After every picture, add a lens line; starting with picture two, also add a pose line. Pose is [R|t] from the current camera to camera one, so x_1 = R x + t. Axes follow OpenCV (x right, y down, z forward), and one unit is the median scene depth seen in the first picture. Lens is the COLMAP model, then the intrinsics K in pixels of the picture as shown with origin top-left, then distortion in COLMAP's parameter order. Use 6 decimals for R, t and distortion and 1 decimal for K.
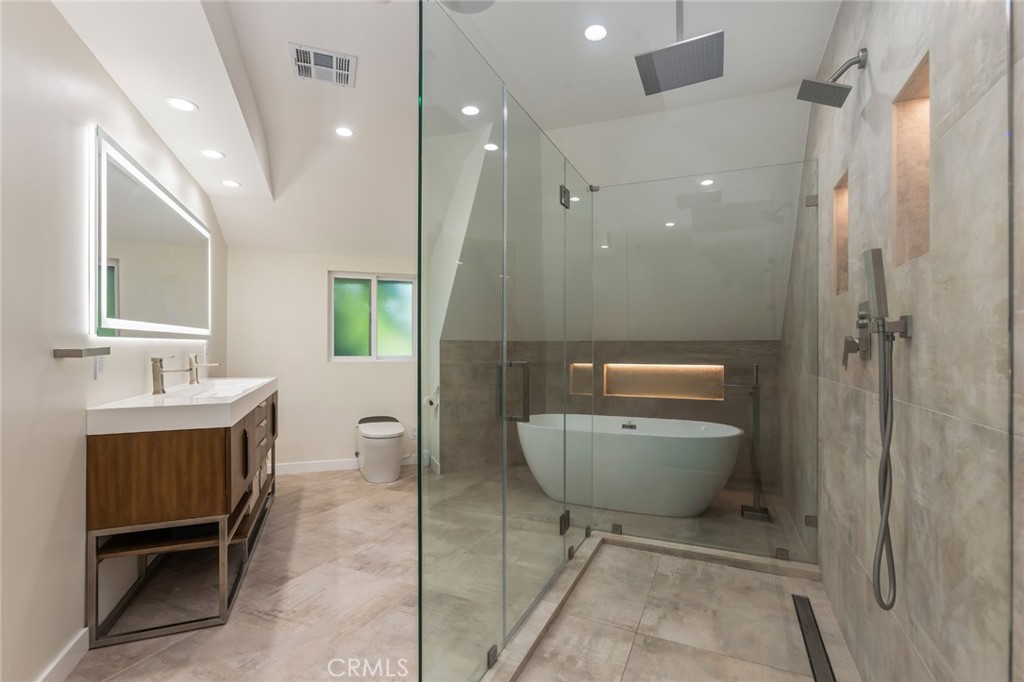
lens RADIAL K [[474.9, 0, 513.2], [0, 474.9, 348.0], [0, 0, 1]] dist [-0.003923, 0.004169]
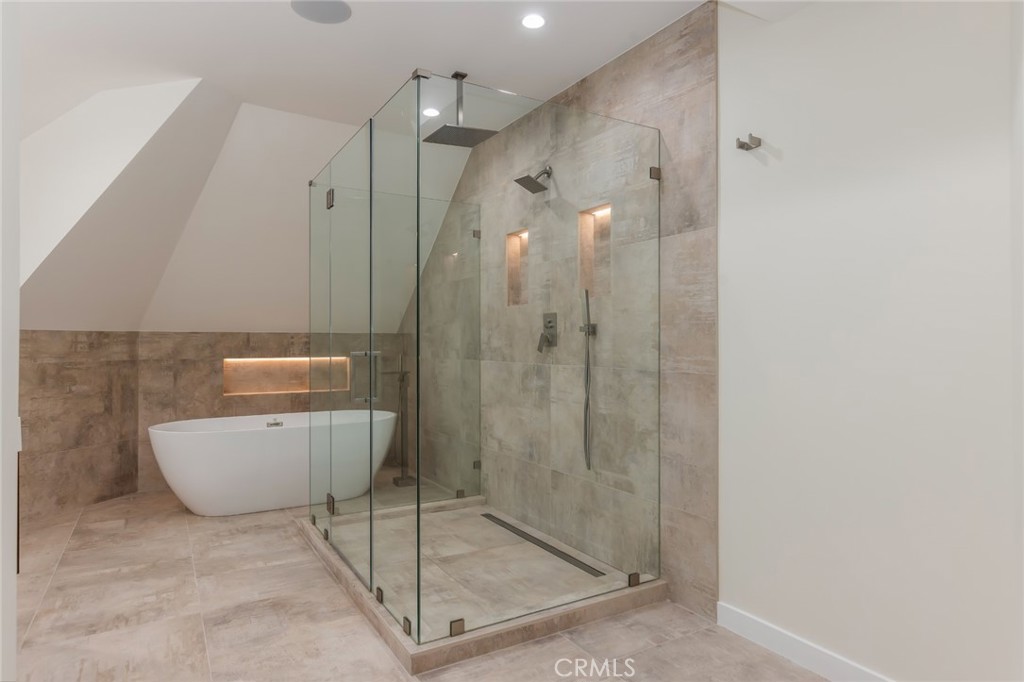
lens RADIAL K [[618.8, 0, 507.7], [0, 618.8, 339.8], [0, 0, 1]] dist [-0.002878, 0.000917]
pose [[0.581931, -0.001690, 0.813236, -0.795468], [0.001786, 0.999998, 0.000801, -0.001114], [-0.813236, 0.000986, 0.581933, -0.125392]]
